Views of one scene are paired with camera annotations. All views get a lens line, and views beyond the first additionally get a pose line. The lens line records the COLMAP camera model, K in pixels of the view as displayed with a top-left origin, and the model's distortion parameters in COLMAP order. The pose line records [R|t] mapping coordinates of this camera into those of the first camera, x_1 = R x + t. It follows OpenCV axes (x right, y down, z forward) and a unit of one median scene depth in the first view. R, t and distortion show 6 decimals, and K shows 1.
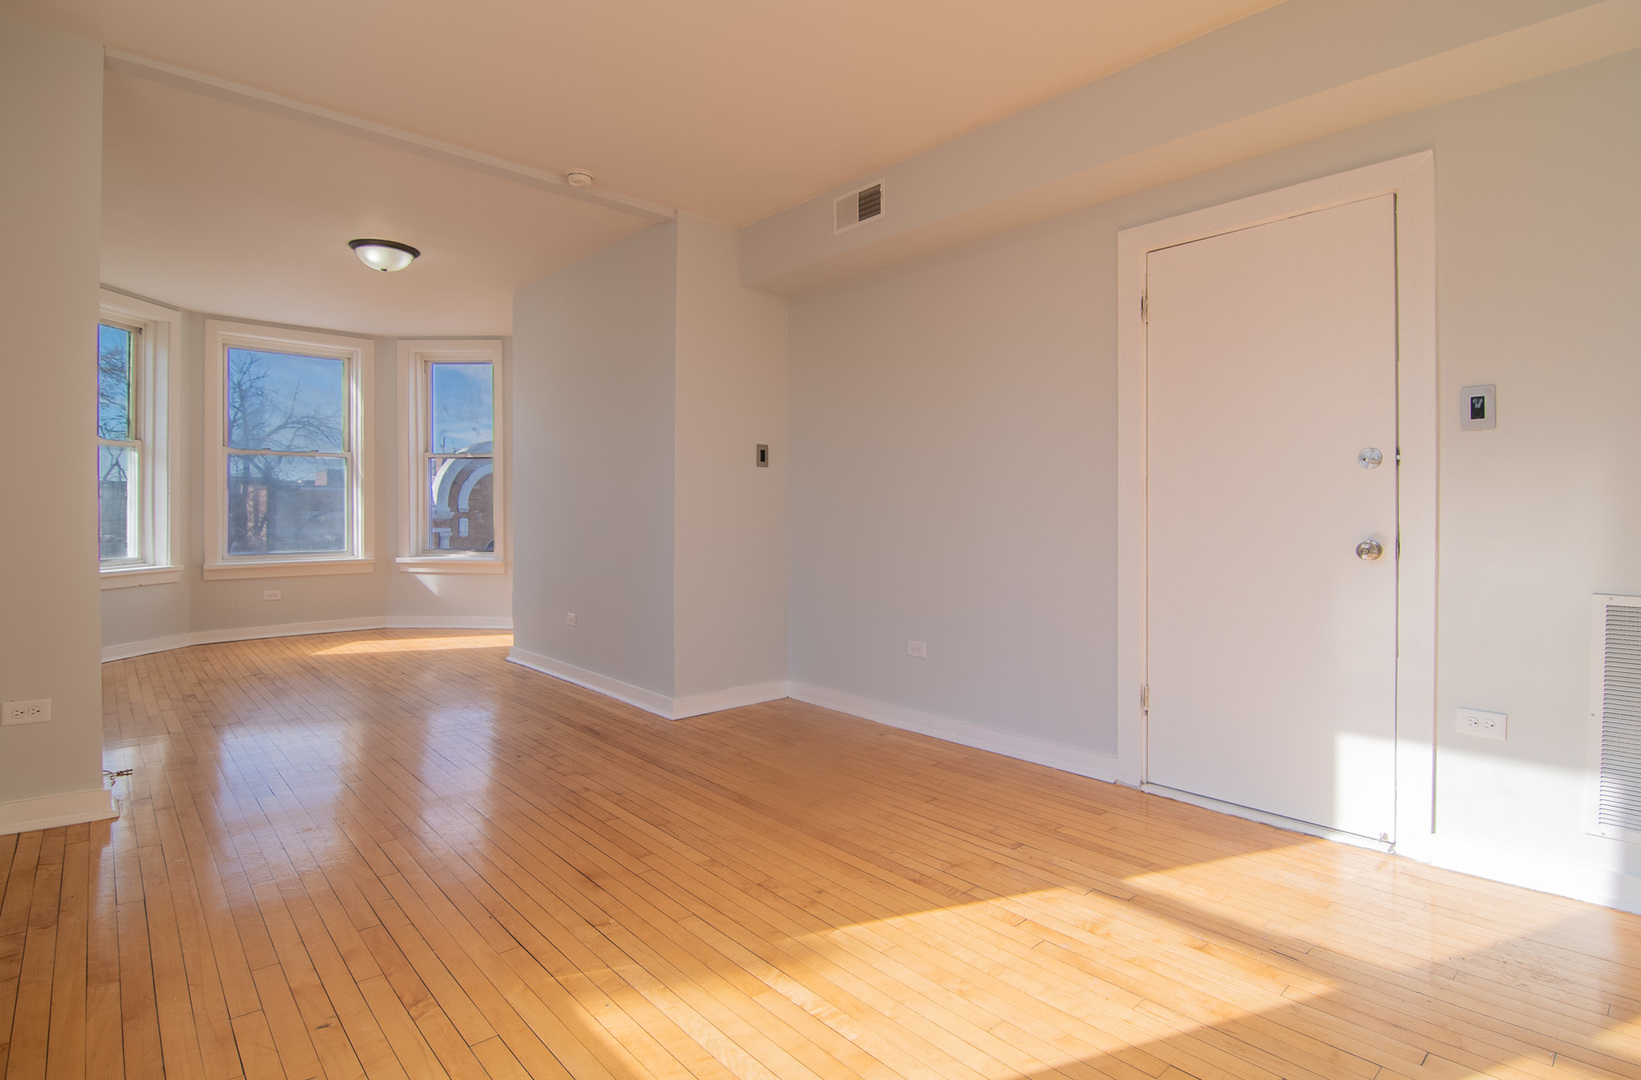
lens RADIAL K [[811.6, 0, 822.5], [0, 811.6, 521.8], [0, 0, 1]] dist [-0.016160, -0.003374]
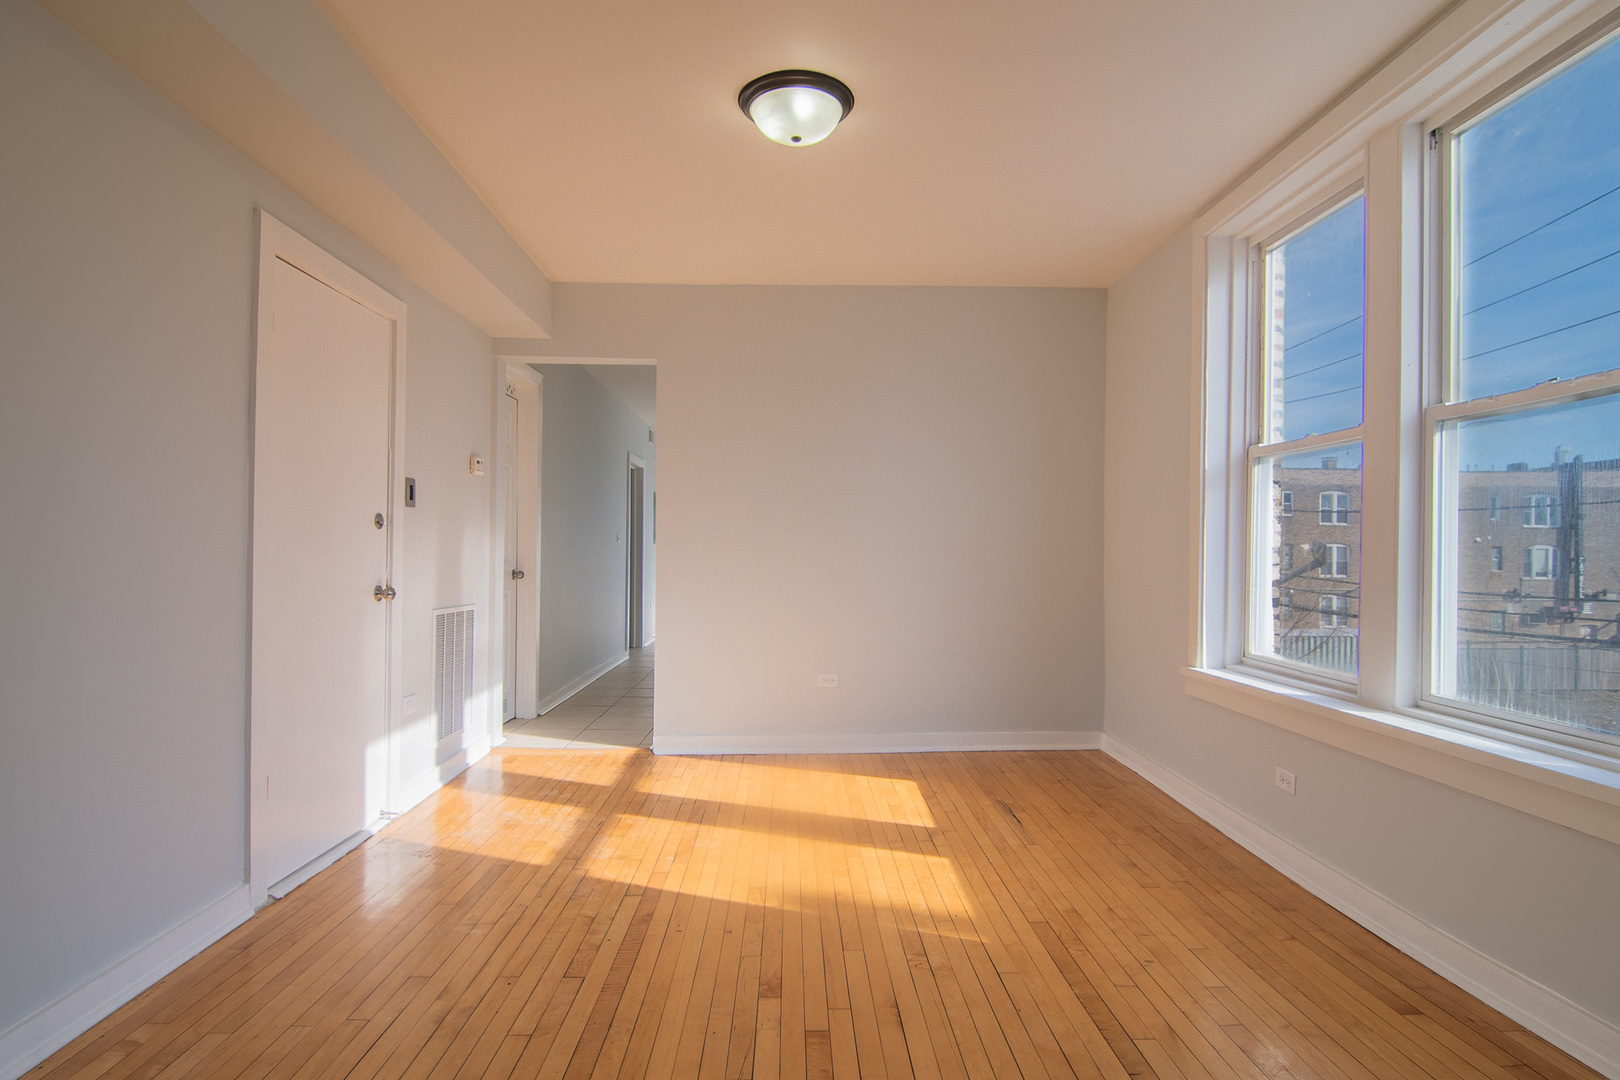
lens RADIAL K [[801.2, 0, 823.2], [0, 801.2, 562.9], [0, 0, 1]] dist [-0.016160, -0.003374]
pose [[-0.763695, -0.006941, 0.645540, -0.770952], [-0.002865, 0.999969, 0.007363, -0.030735], [-0.645571, 0.003774, -0.763691, 1.725973]]
